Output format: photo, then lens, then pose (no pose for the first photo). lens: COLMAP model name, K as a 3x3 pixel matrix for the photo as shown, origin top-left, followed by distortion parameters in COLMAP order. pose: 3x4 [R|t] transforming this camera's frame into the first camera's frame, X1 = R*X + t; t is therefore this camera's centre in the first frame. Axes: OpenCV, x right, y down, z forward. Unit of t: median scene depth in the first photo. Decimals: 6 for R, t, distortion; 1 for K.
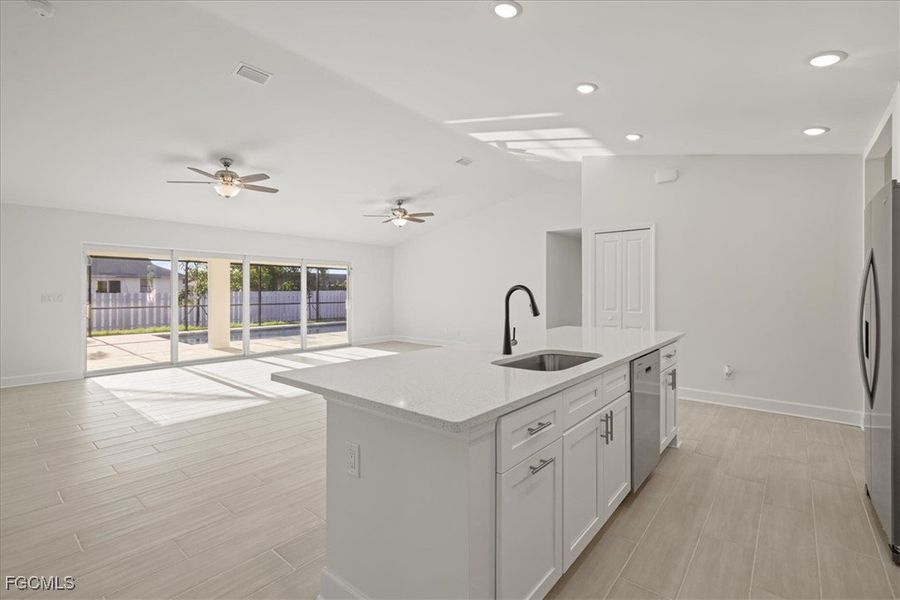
lens RADIAL K [[393.9, 0, 449.2], [0, 393.9, 288.6], [0, 0, 1]] dist [-0.004556, -0.000110]
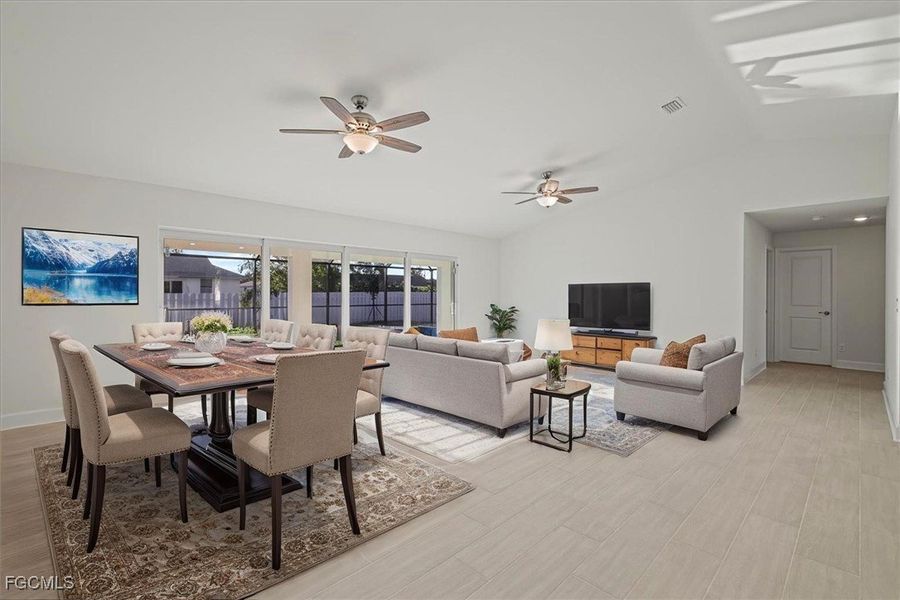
lens RADIAL K [[393.9, 0, 450.0], [0, 393.9, 296.9], [0, 0, 1]] dist [-0.004556, -0.000110]
pose [[0.996043, 0.004803, -0.088740, -0.240843], [-0.003207, 0.999831, 0.018122, 0.000870], [0.088812, -0.017765, 0.995890, 0.230184]]
